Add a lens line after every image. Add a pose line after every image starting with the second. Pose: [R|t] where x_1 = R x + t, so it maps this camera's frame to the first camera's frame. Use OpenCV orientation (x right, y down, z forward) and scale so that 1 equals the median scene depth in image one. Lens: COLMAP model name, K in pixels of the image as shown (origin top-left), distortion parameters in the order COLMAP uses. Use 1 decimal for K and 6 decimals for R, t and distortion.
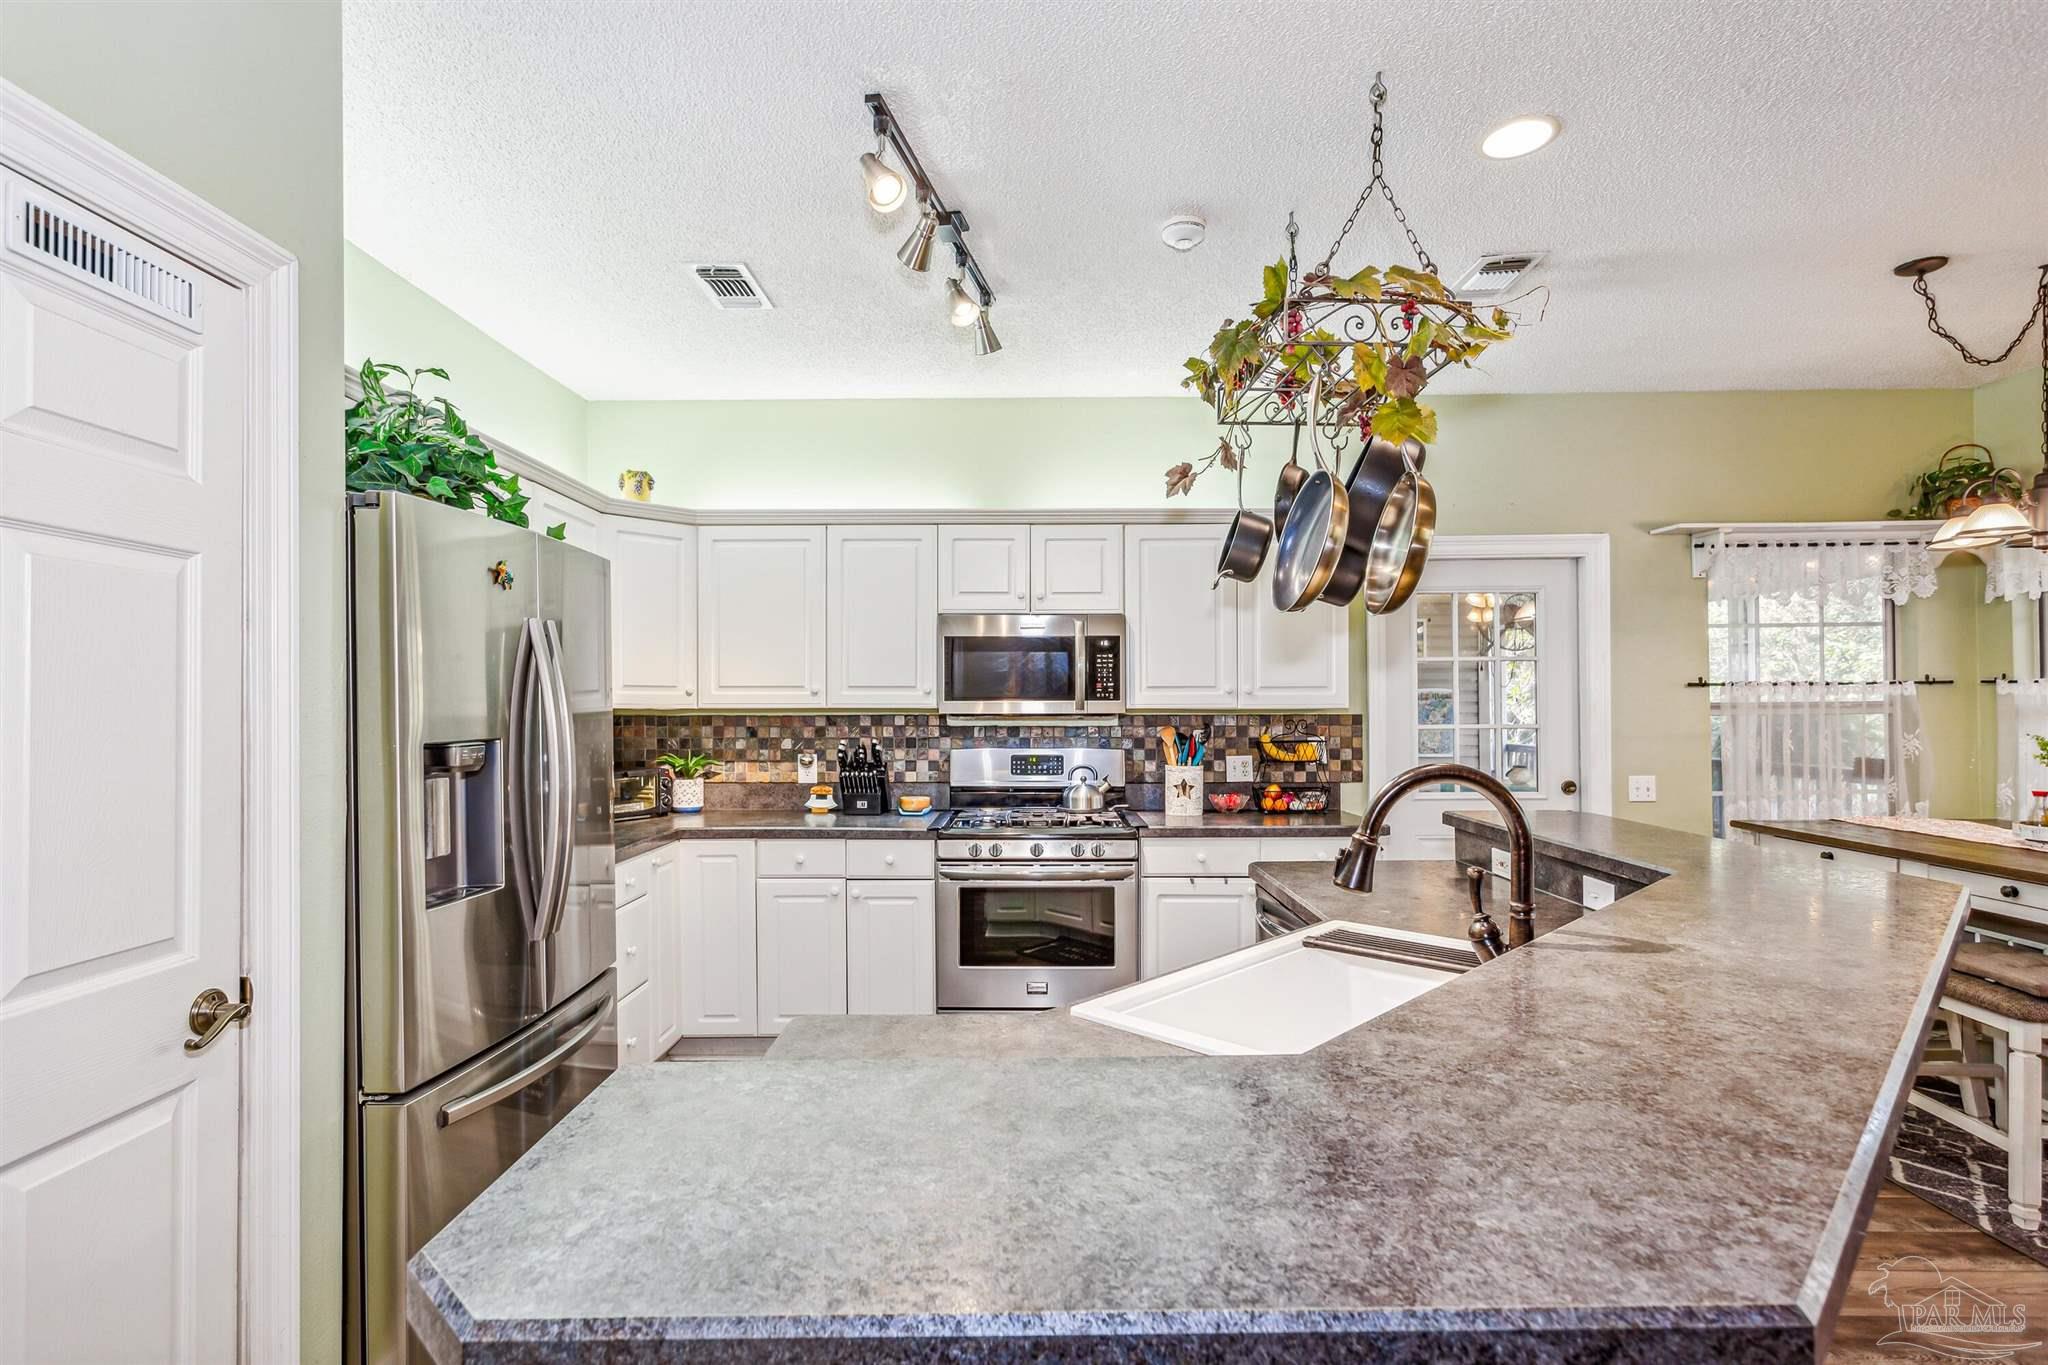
lens RADIAL K [[992.4, 0, 998.3], [0, 992.4, 696.3], [0, 0, 1]] dist [0.000320, 0.002136]
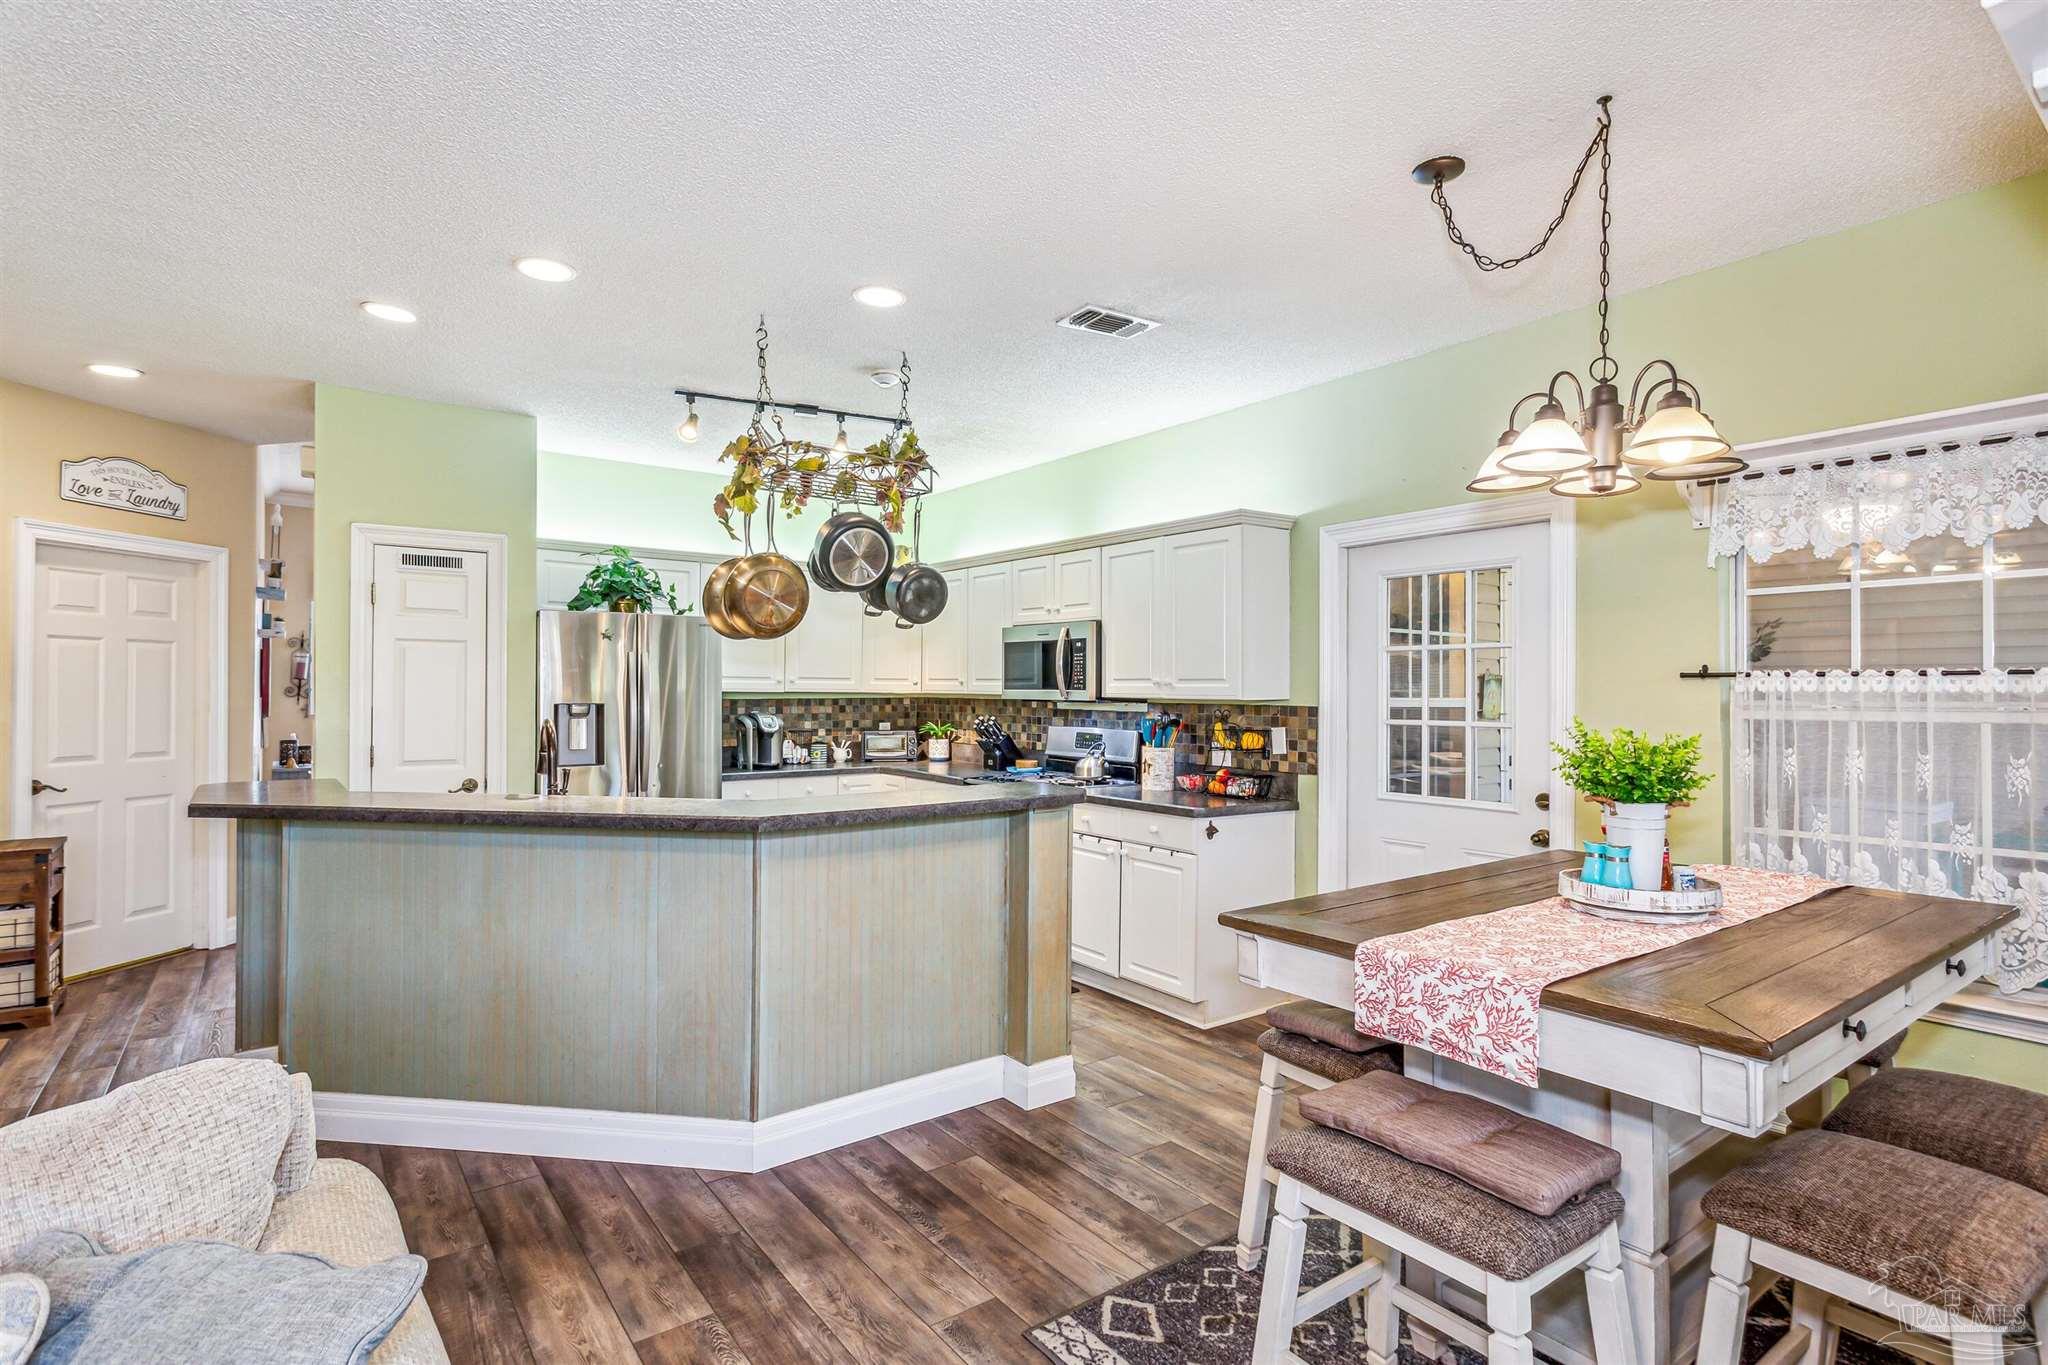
lens RADIAL K [[992.4, 0, 1044.1], [0, 992.4, 691.5], [0, 0, 1]] dist [0.000320, 0.002136]
pose [[0.618909, 0.009763, -0.785402, 0.998540], [-0.002316, 0.999941, 0.010605, -0.006965], [0.785459, -0.004744, 0.618895, 0.174255]]
